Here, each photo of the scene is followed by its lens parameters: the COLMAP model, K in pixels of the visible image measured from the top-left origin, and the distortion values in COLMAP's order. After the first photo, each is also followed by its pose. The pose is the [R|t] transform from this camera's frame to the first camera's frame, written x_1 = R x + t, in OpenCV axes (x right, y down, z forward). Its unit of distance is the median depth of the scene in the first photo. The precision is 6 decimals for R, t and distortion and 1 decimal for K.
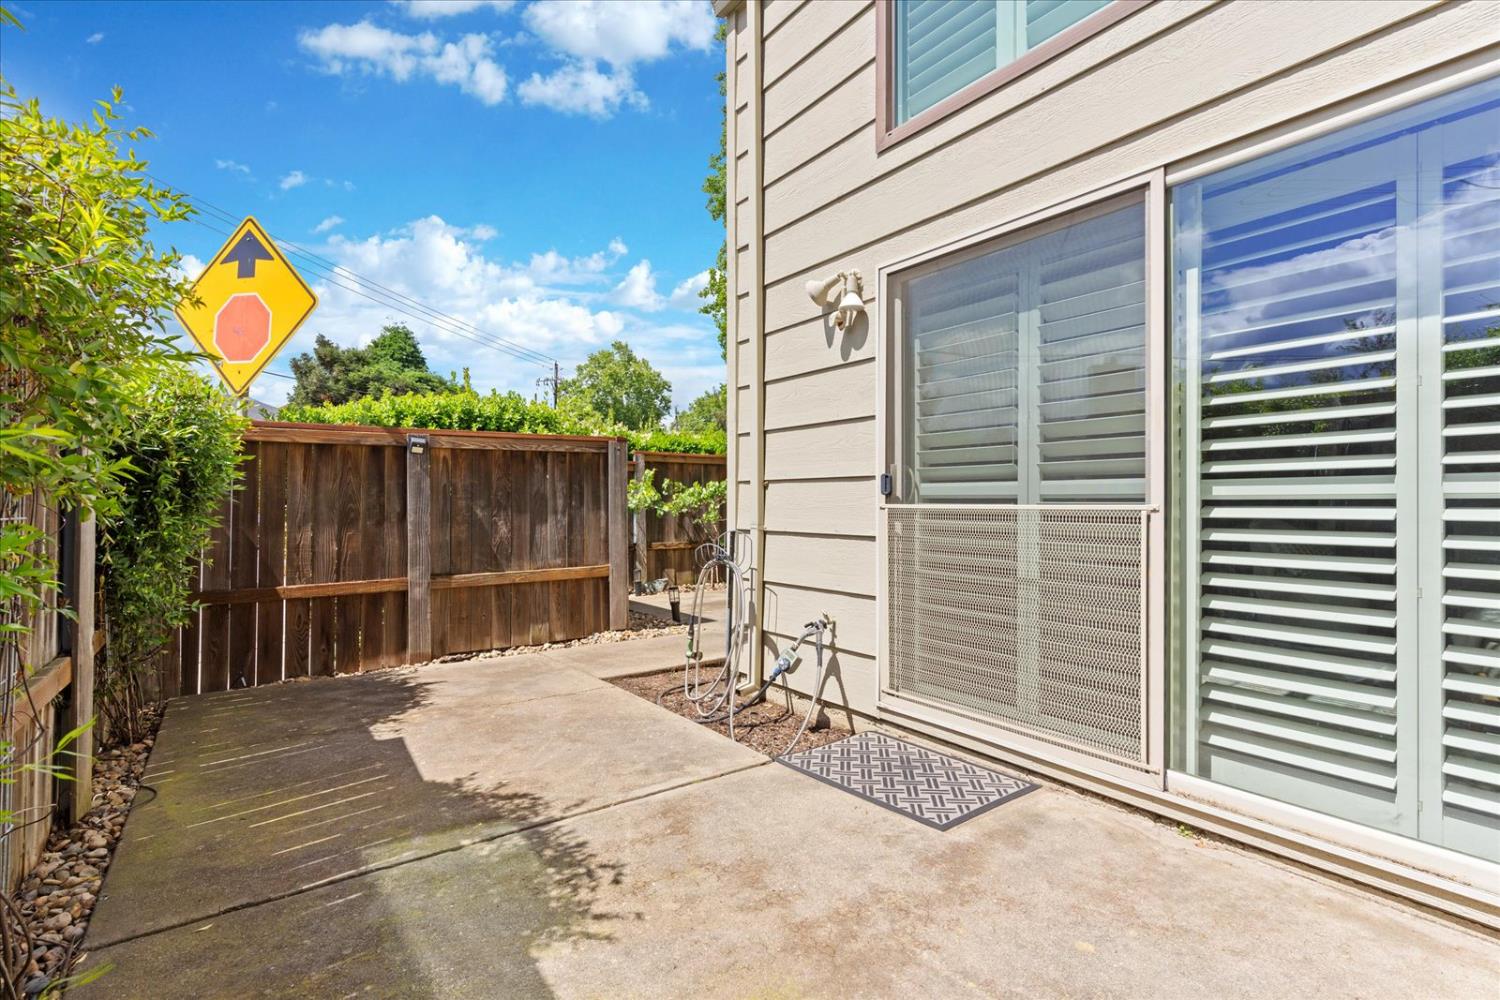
lens RADIAL K [[717.0, 0, 748.3], [0, 717.0, 504.3], [0, 0, 1]] dist [-0.002541, -0.001521]
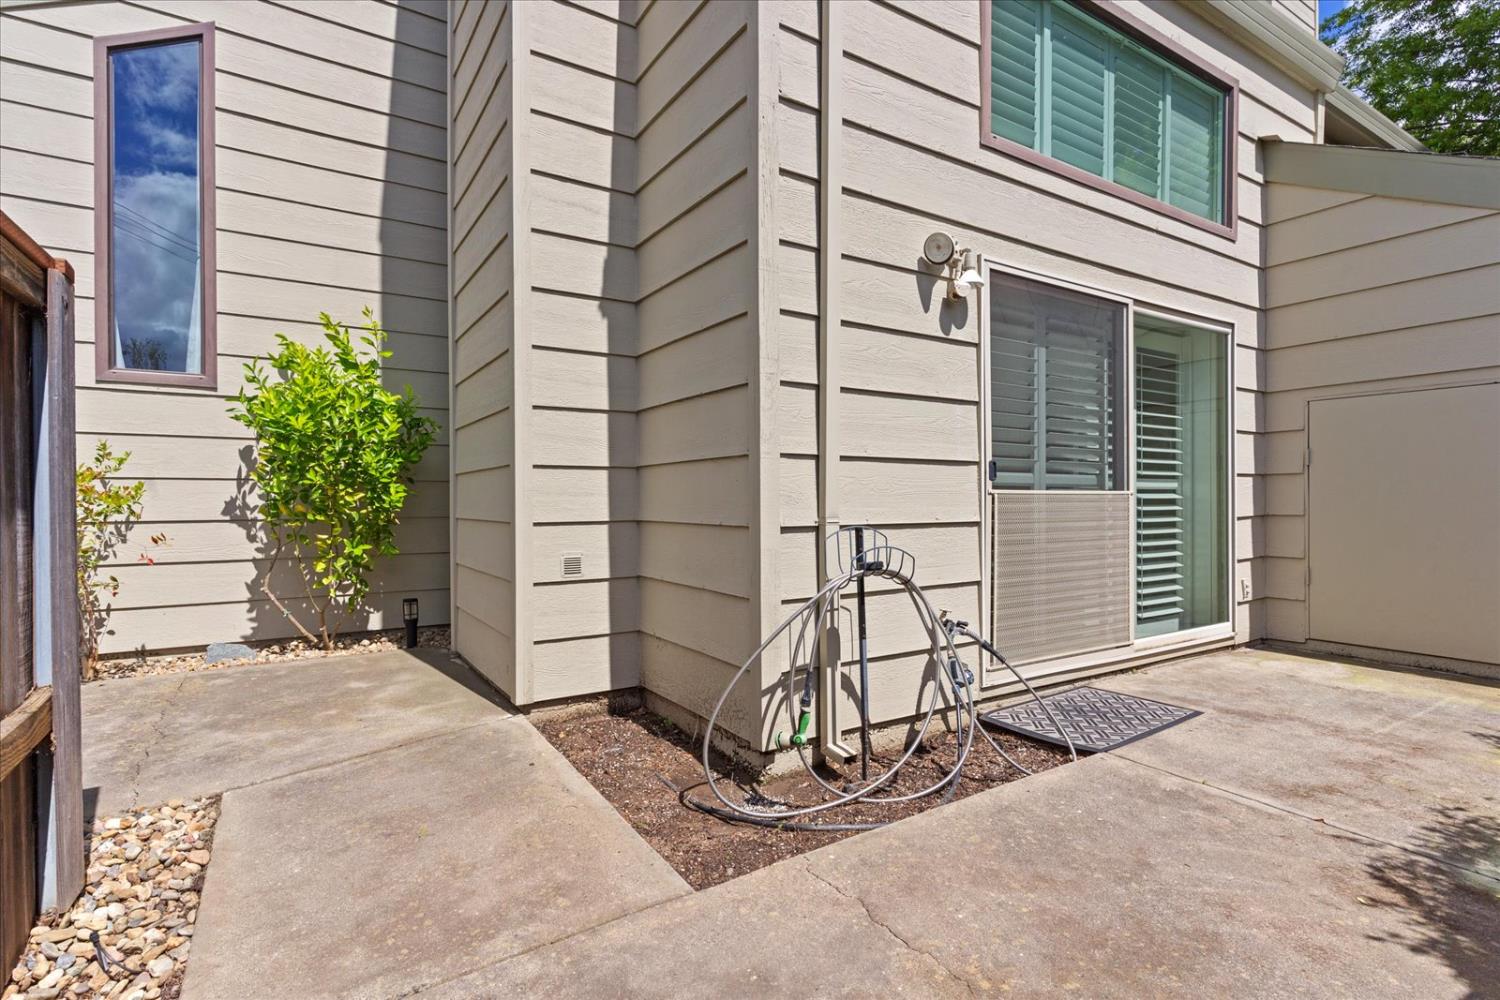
lens RADIAL K [[717.0, 0, 748.3], [0, 717.0, 504.3], [0, 0, 1]] dist [-0.002541, -0.001521]
pose [[0.058854, -0.010463, 0.998212, -1.013871], [-0.000334, 0.999945, 0.010501, 0.010875], [-0.998267, -0.000952, 0.058847, 1.504901]]
